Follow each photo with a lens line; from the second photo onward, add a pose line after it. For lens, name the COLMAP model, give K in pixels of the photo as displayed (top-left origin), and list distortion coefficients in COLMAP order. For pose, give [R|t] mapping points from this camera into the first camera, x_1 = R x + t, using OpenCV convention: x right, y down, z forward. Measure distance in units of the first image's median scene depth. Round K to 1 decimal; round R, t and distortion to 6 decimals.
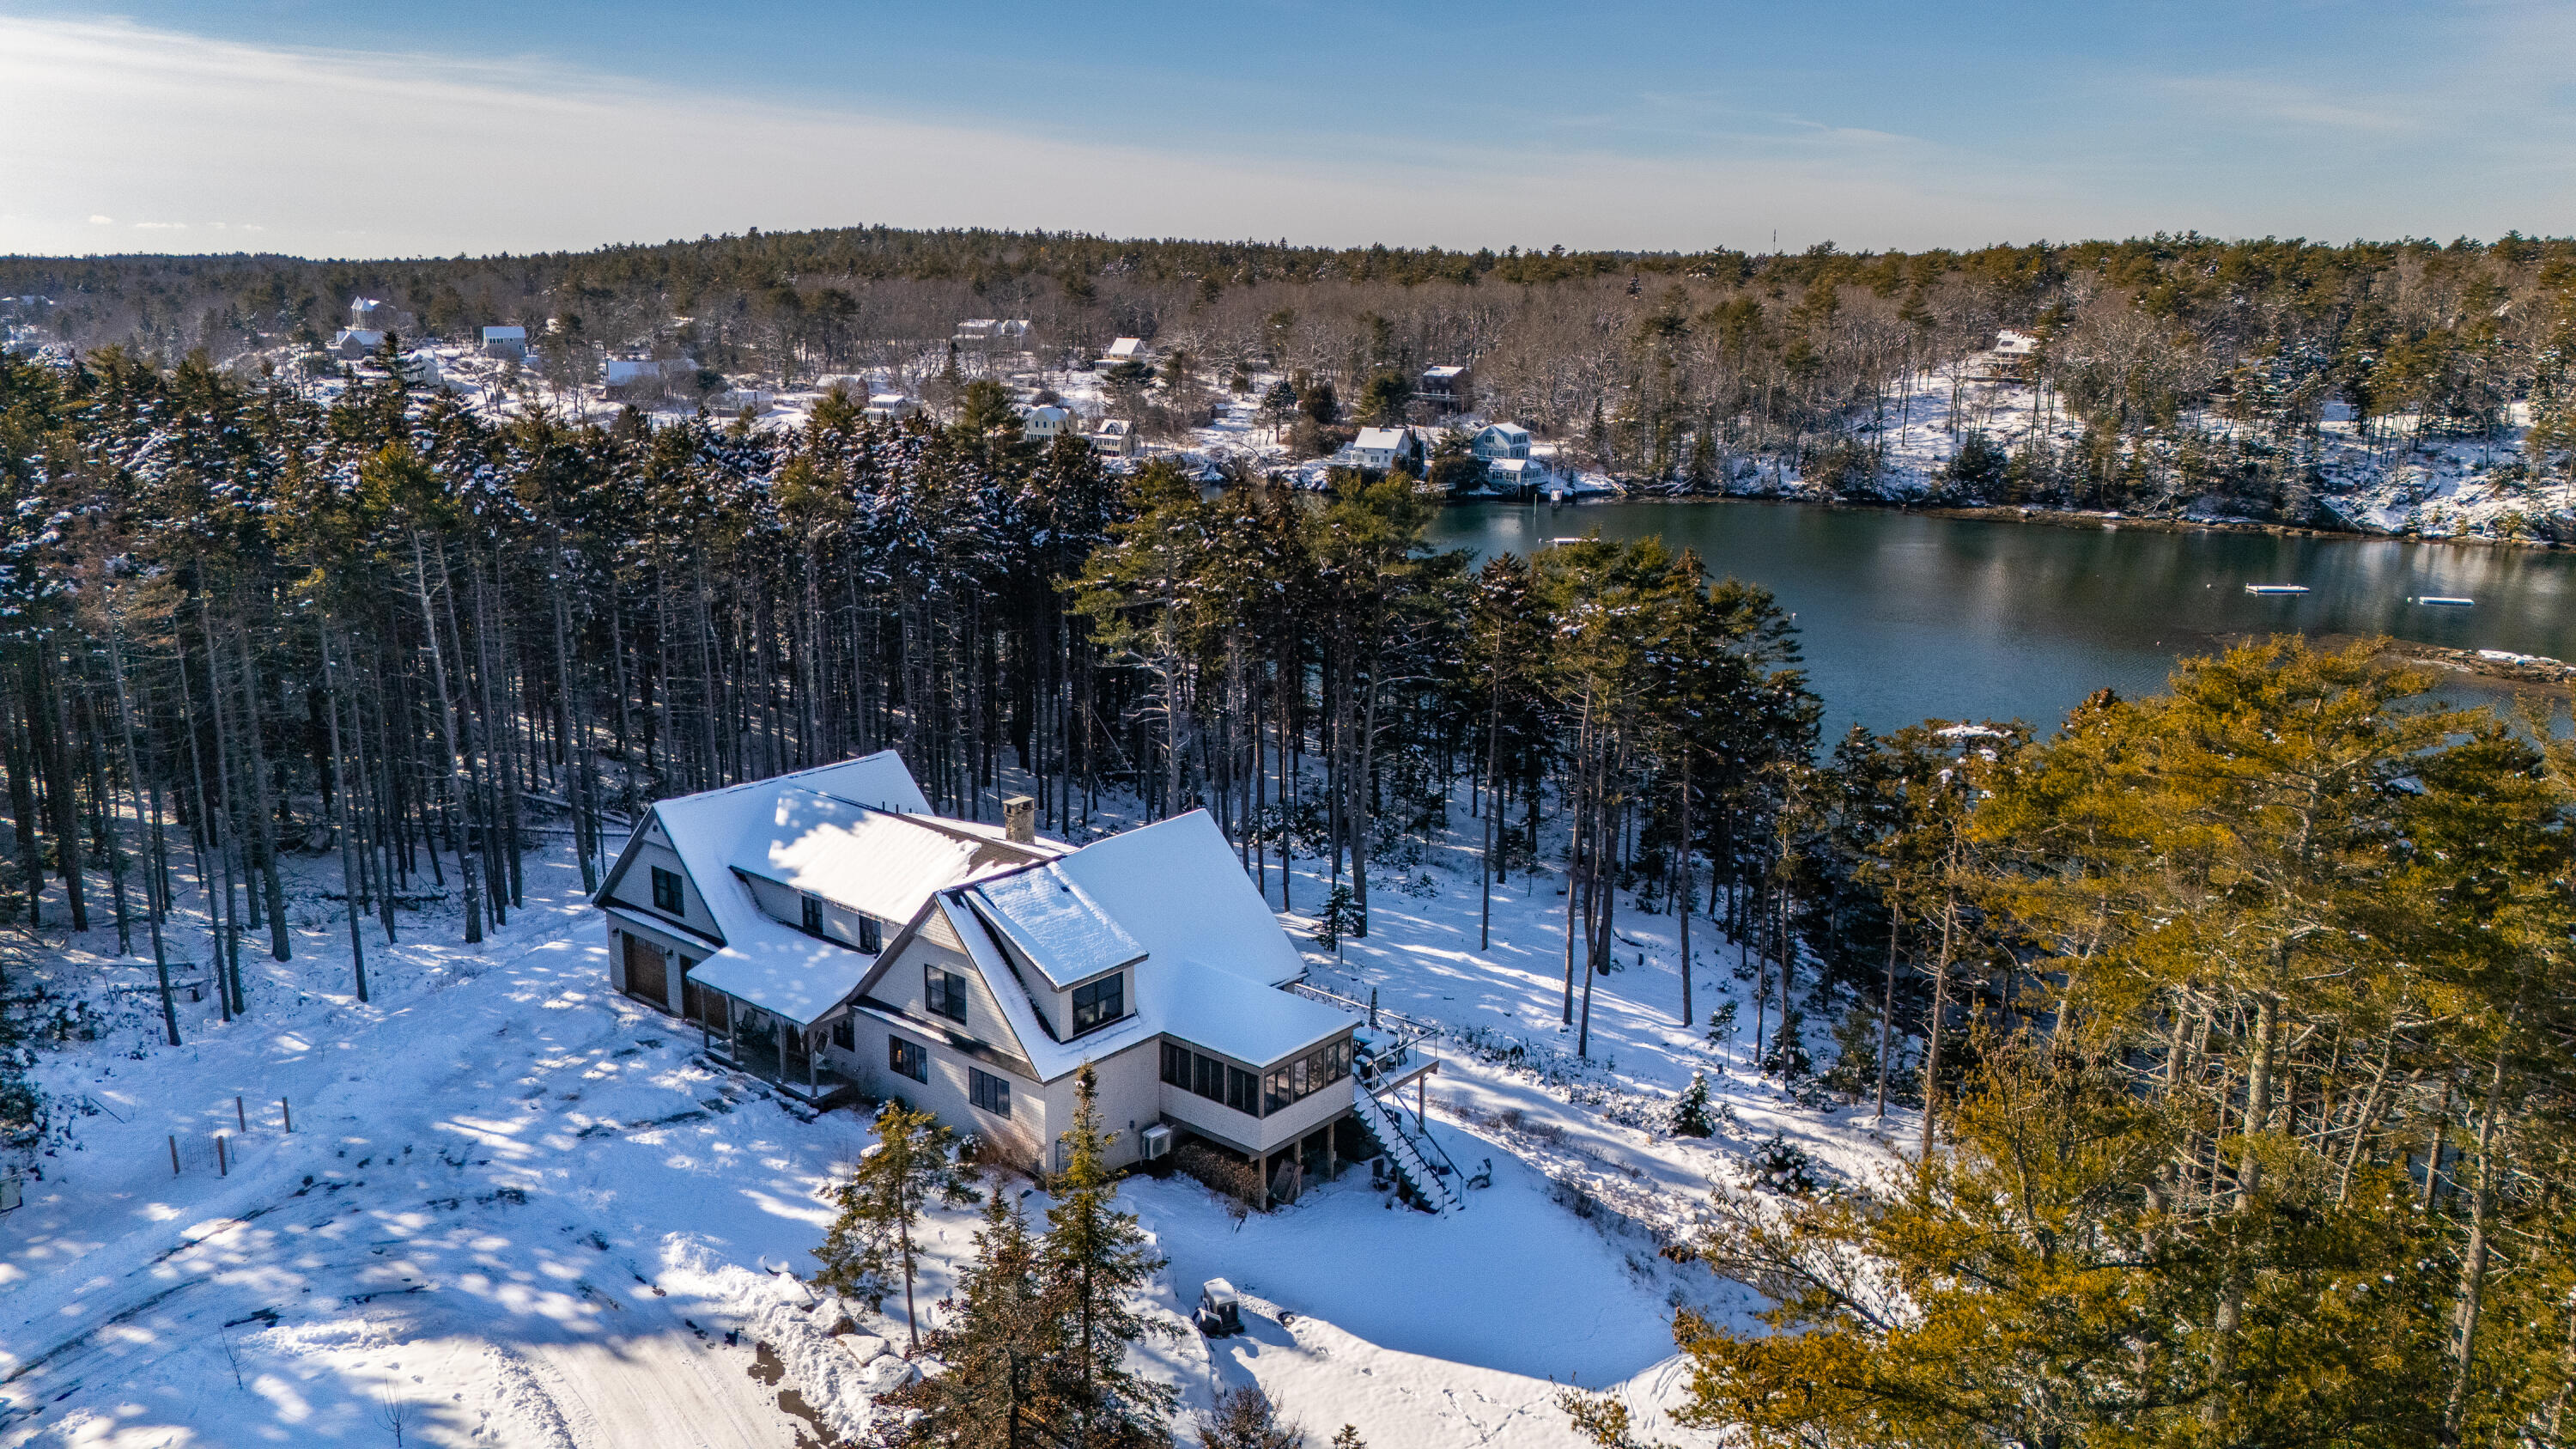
lens RADIAL K [[1855.1, 0, 1288.0], [0, 1855.1, 724.5], [0, 0, 1]] dist [0.037444, 0.000593]
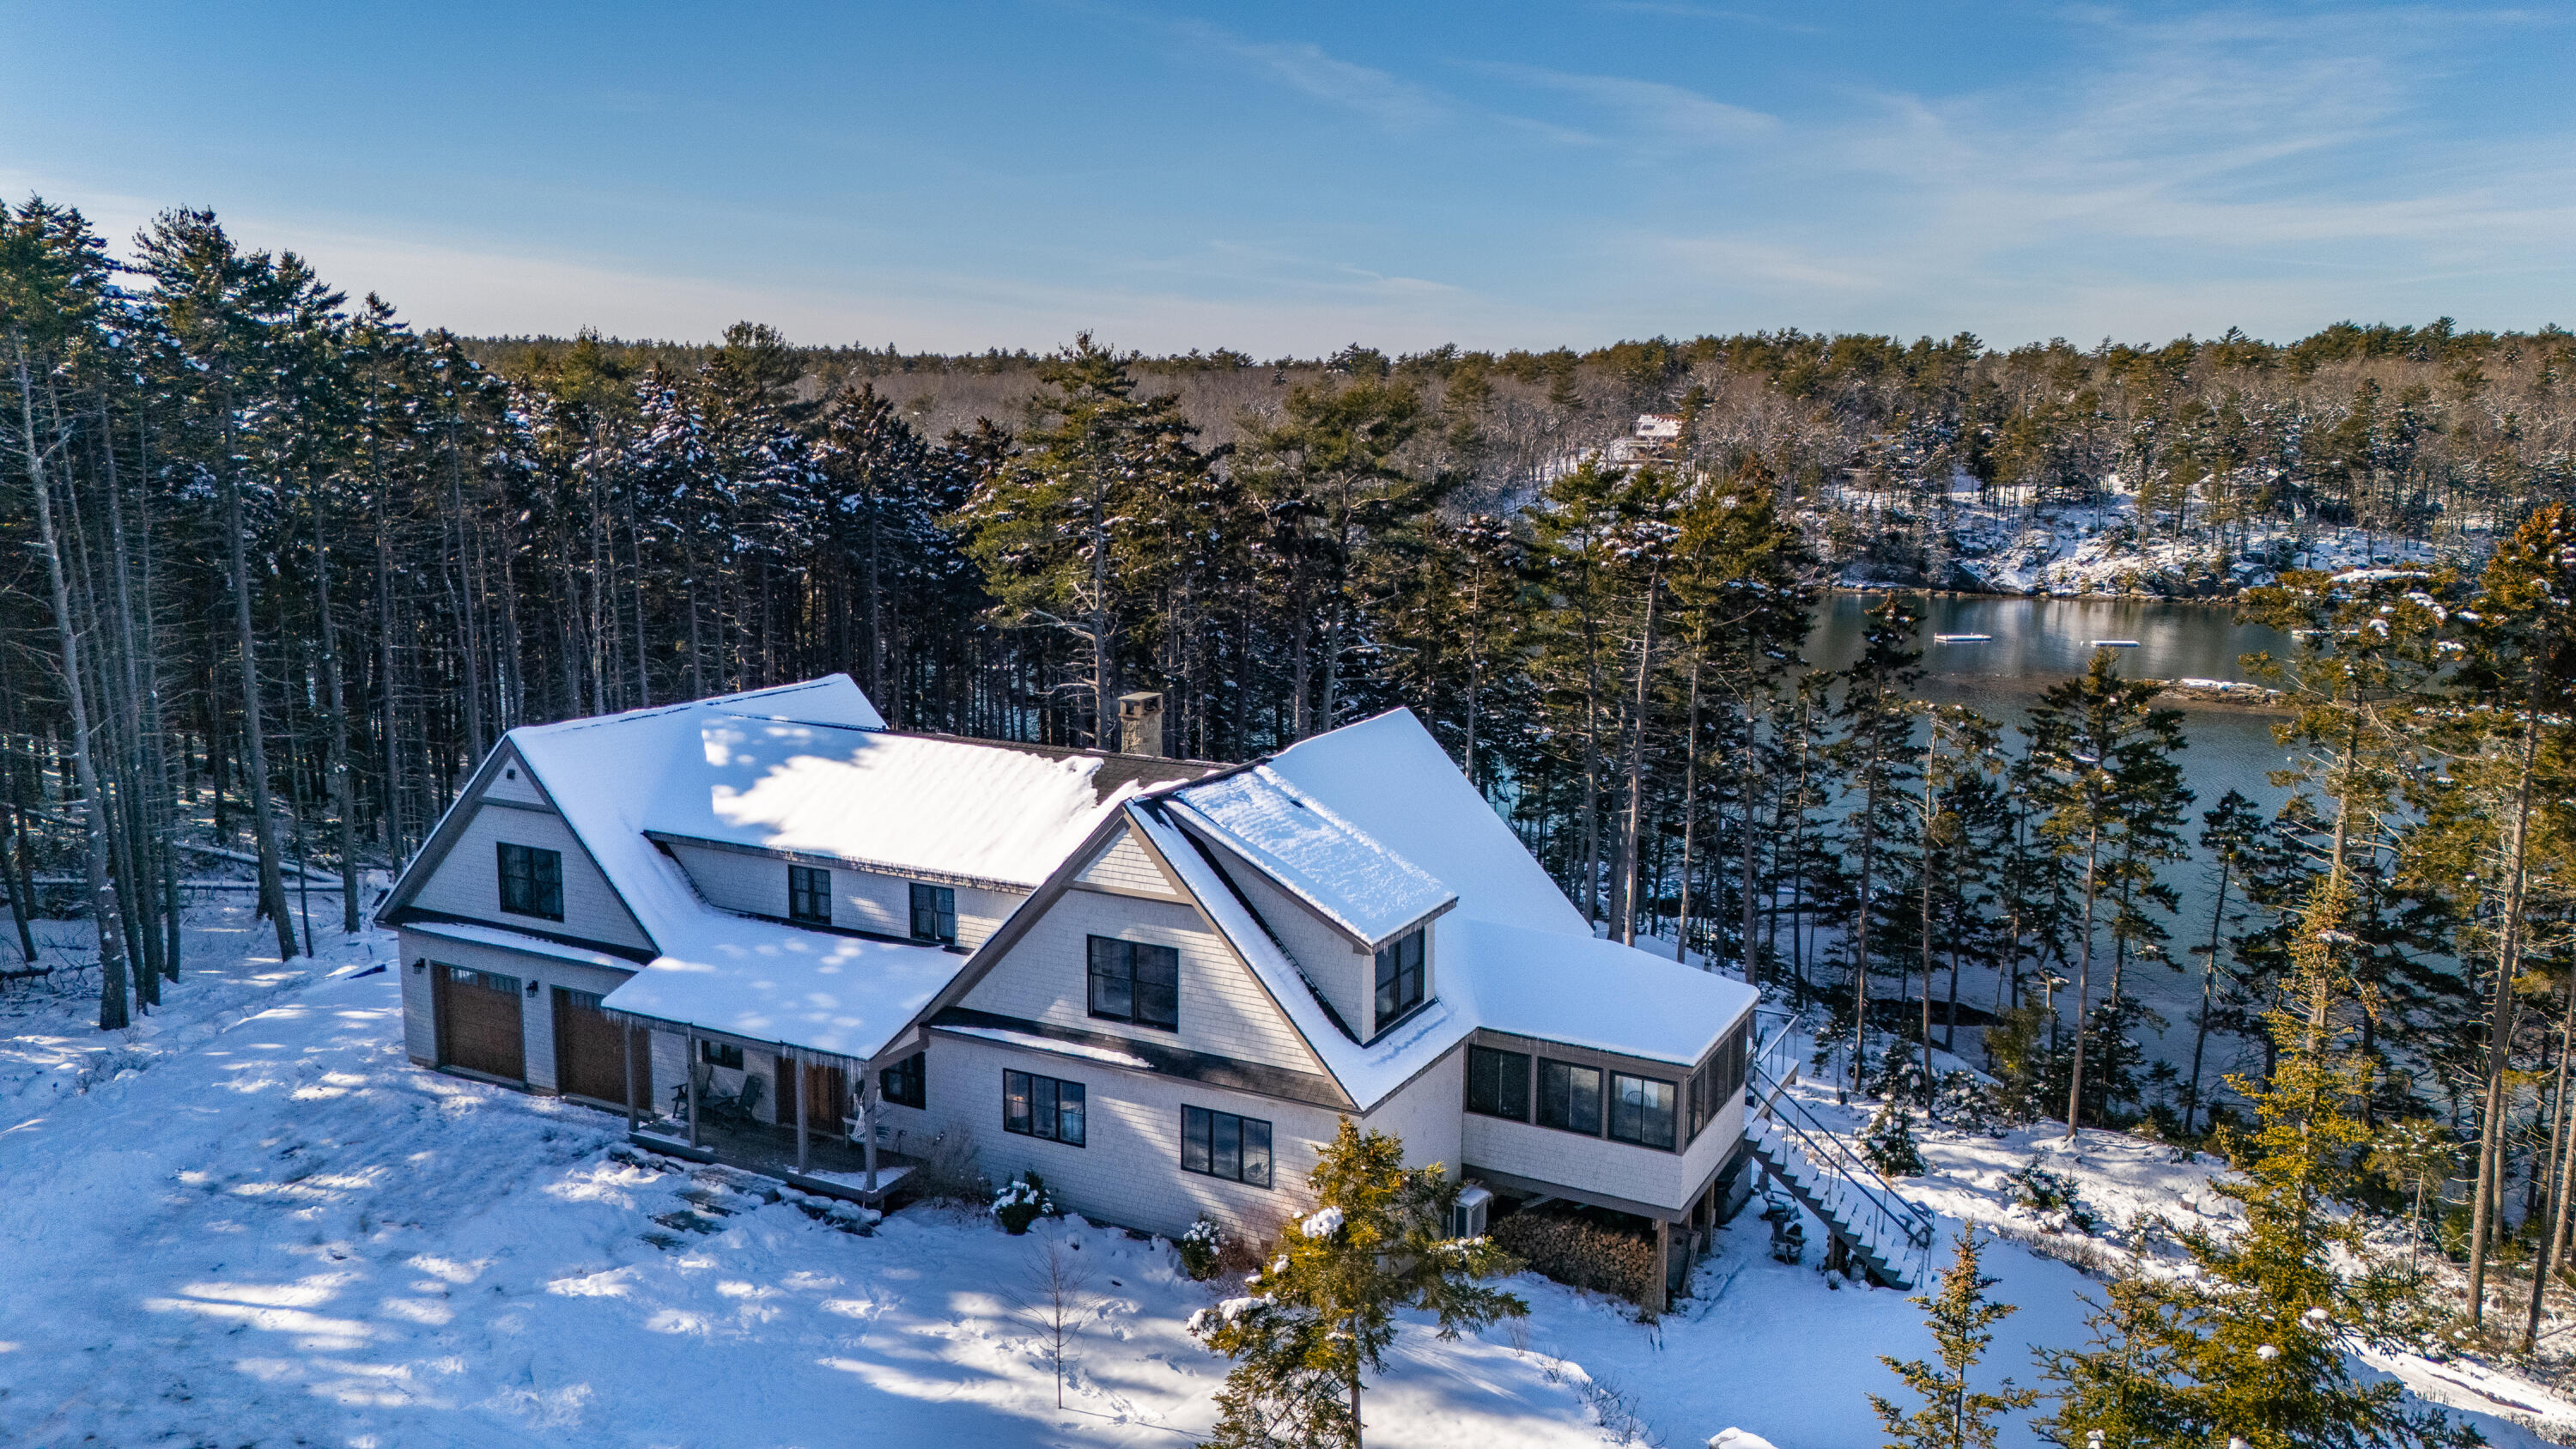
lens RADIAL K [[1871.6, 0, 1288.0], [0, 1871.6, 724.5], [0, 0, 1]] dist [0.029146, -0.001340]
pose [[0.976642, -0.035085, 0.211989, -0.040149], [0.049275, 0.996857, -0.062030, 0.016105], [-0.209147, 0.071027, 0.975301, 0.064597]]
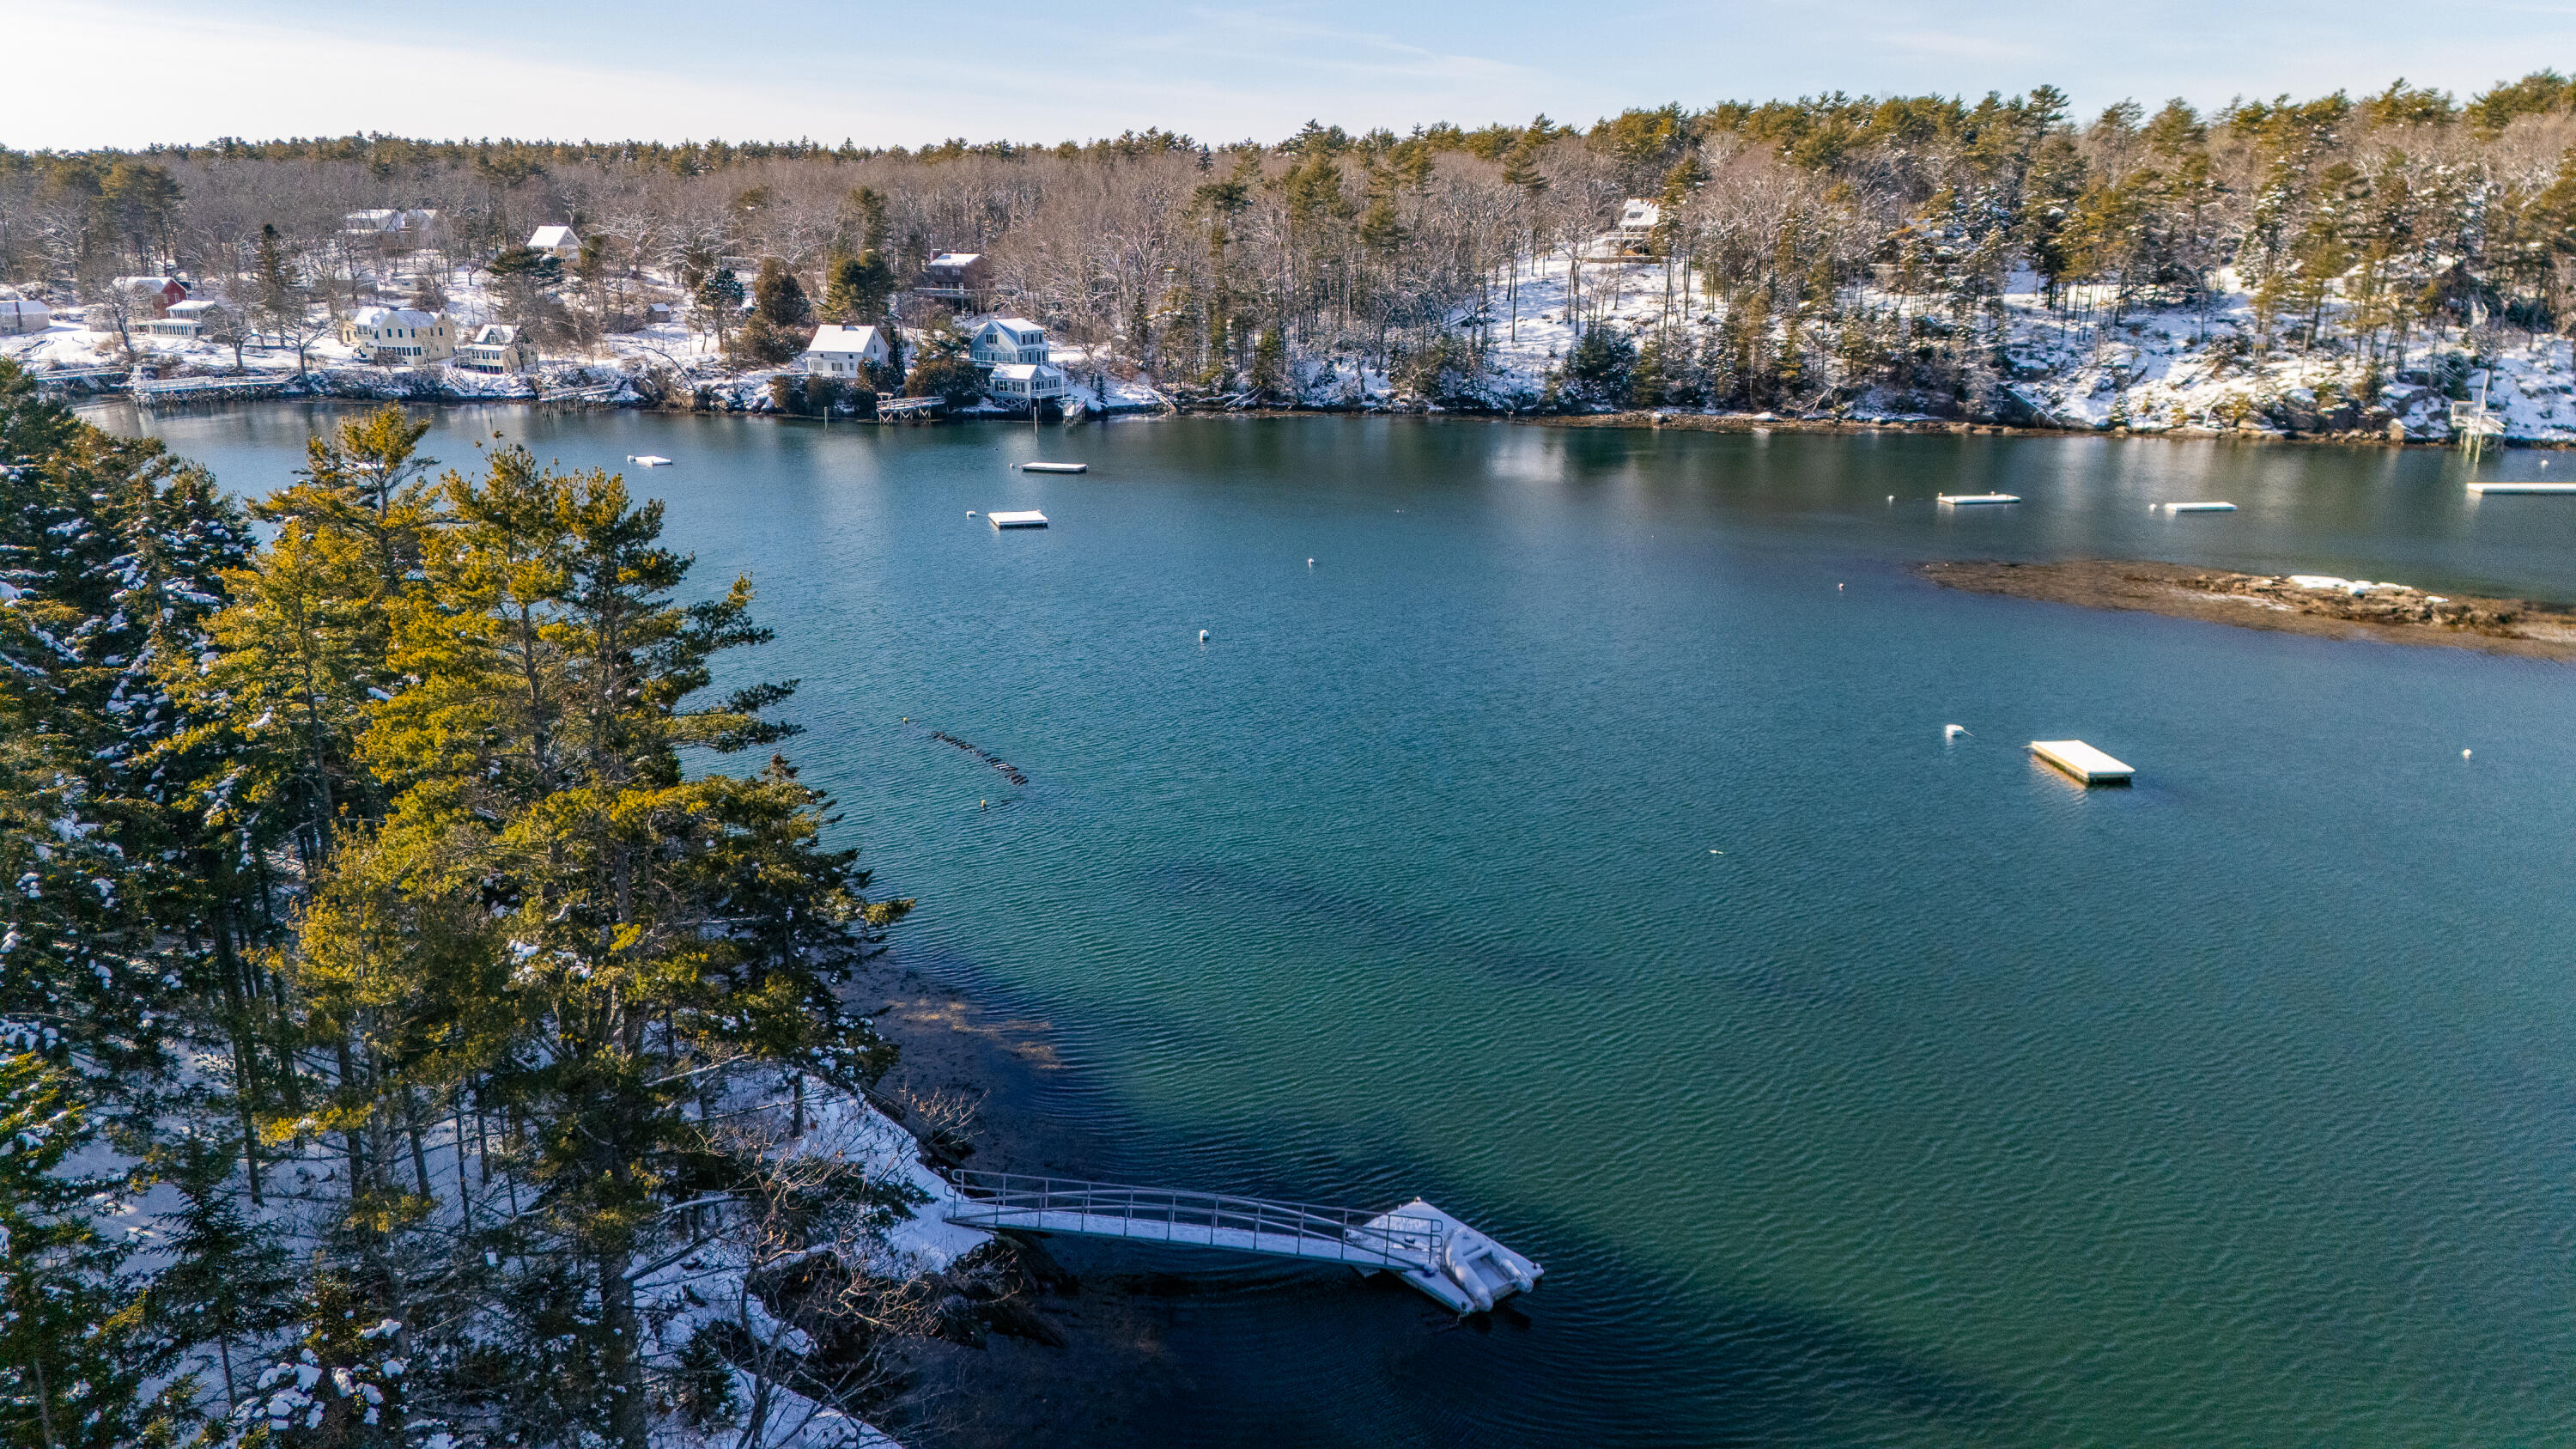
lens RADIAL K [[1949.7, 0, 1288.0], [0, 1949.7, 724.5], [0, 0, 1]] dist [0.110214, -0.096508]
pose [[0.982873, -0.048584, 0.177764, 0.094903], [0.045616, 0.998744, 0.020748, -0.009354], [-0.178549, -0.012284, 0.983854, 0.230690]]
